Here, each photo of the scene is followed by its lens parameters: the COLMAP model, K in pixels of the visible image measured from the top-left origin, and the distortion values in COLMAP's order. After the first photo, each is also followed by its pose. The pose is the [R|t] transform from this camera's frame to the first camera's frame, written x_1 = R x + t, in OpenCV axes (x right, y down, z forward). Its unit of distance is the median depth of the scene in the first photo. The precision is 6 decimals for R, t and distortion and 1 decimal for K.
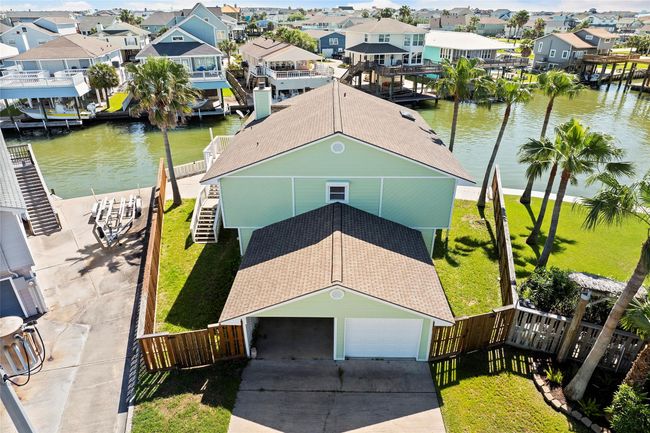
lens RADIAL K [[451.5, 0, 315.9], [0, 451.5, 214.8], [0, 0, 1]] dist [-0.032385, 0.001611]
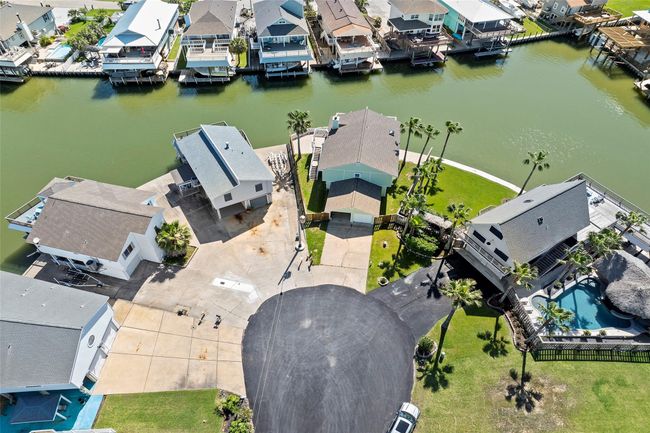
lens RADIAL K [[451.5, 0, 315.9], [0, 451.5, 214.8], [0, 0, 1]] dist [-0.032385, 0.001611]
pose [[0.991678, 0.085509, -0.096245, 0.100595], [-0.049302, 0.942816, 0.329648, -0.947790], [0.118929, -0.322160, 0.939185, -2.518350]]
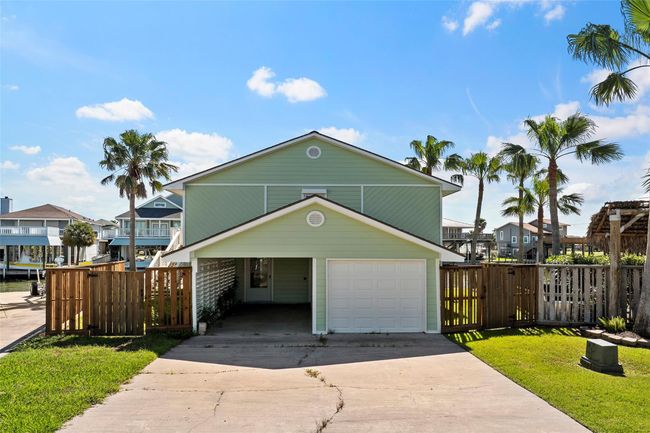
lens RADIAL K [[451.5, 0, 315.9], [0, 451.5, 214.8], [0, 0, 1]] dist [-0.032385, 0.001611]
pose [[0.998626, 0.011364, 0.051151, 0.005276], [0.015629, 0.867158, -0.497787, 0.517693], [-0.050013, 0.497903, 0.865790, 0.274906]]
